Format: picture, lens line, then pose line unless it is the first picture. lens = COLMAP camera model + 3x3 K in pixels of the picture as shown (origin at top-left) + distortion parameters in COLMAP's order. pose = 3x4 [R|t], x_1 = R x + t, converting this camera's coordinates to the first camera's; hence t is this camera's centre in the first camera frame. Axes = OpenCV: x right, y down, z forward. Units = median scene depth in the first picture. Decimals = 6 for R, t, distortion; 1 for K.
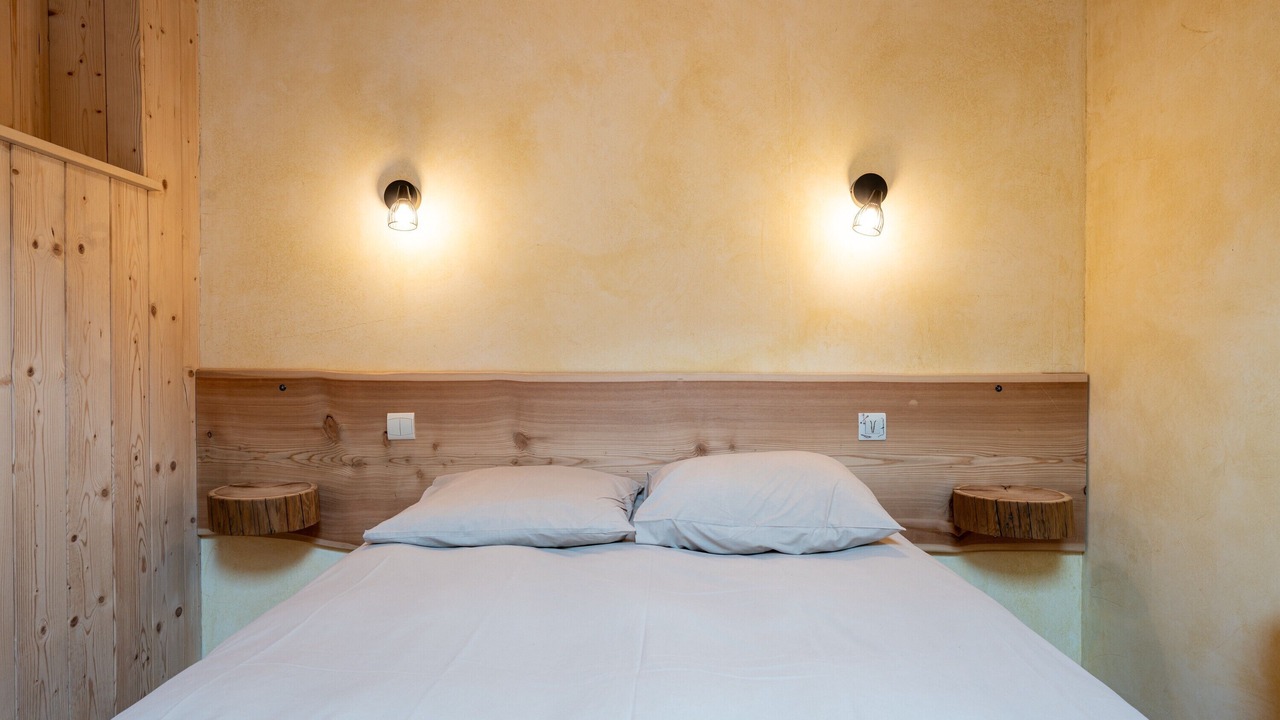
lens RADIAL K [[820.0, 0, 685.8], [0, 820.0, 353.9], [0, 0, 1]] dist [0.003751, 0.002617]
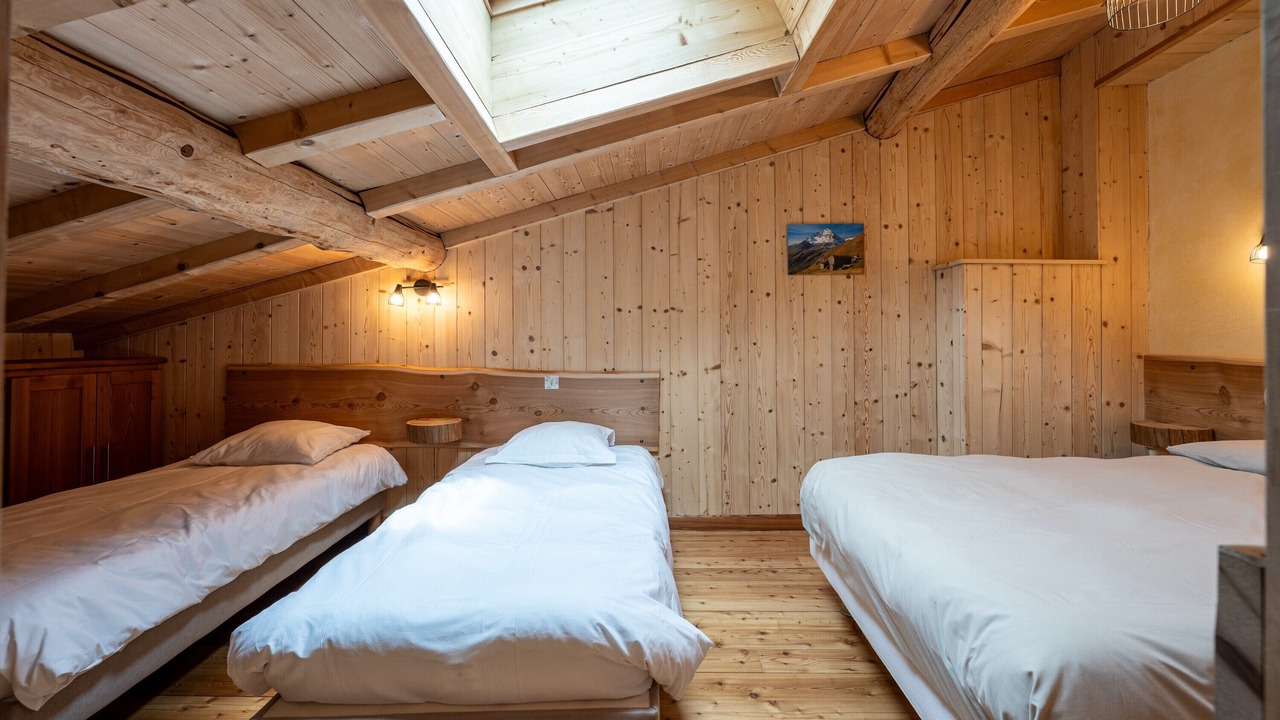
lens RADIAL K [[820.0, 0, 685.8], [0, 820.0, 353.9], [0, 0, 1]] dist [0.003751, 0.002617]
pose [[0.107962, 0.019546, -0.993963, 1.218665], [-0.013863, 0.999739, 0.018153, -0.002314], [0.994058, 0.011819, 0.108205, -0.227029]]
